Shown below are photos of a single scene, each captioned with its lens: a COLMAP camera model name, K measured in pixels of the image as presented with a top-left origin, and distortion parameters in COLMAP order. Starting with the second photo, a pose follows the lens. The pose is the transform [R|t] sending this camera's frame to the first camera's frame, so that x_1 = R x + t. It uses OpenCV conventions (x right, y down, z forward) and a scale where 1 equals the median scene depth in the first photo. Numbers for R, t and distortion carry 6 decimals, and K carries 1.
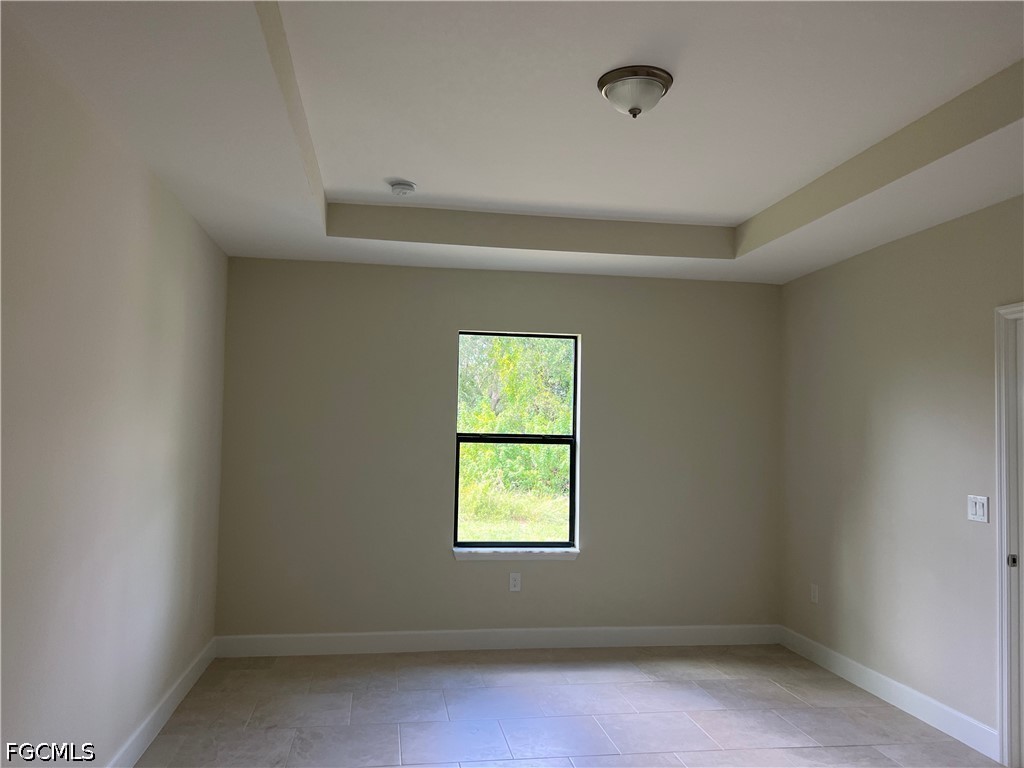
lens RADIAL K [[766.6, 0, 512.0], [0, 766.6, 384.0], [0, 0, 1]] dist [0.066292, -0.092232]
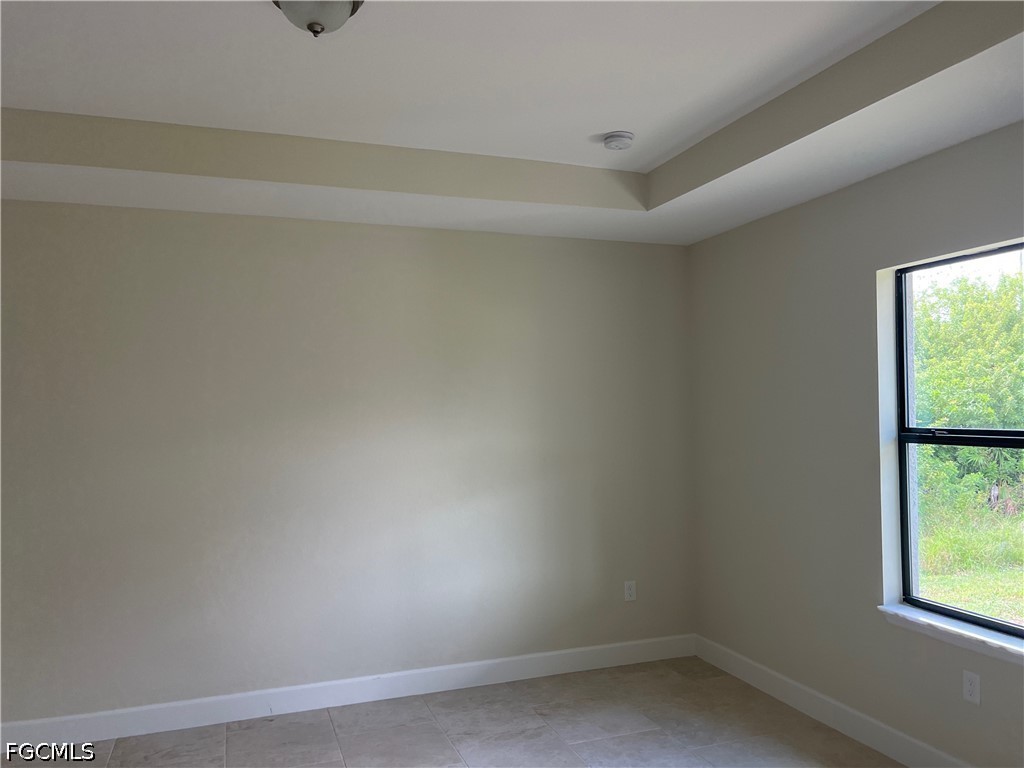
lens RADIAL K [[767.2, 0, 515.1], [0, 767.2, 390.7], [0, 0, 1]] dist [0.079899, -0.095691]
pose [[0.210702, -0.039884, -0.976736, 0.624053], [0.074650, 0.996906, -0.024604, 0.028067], [0.974696, -0.067729, 0.213028, 0.672047]]
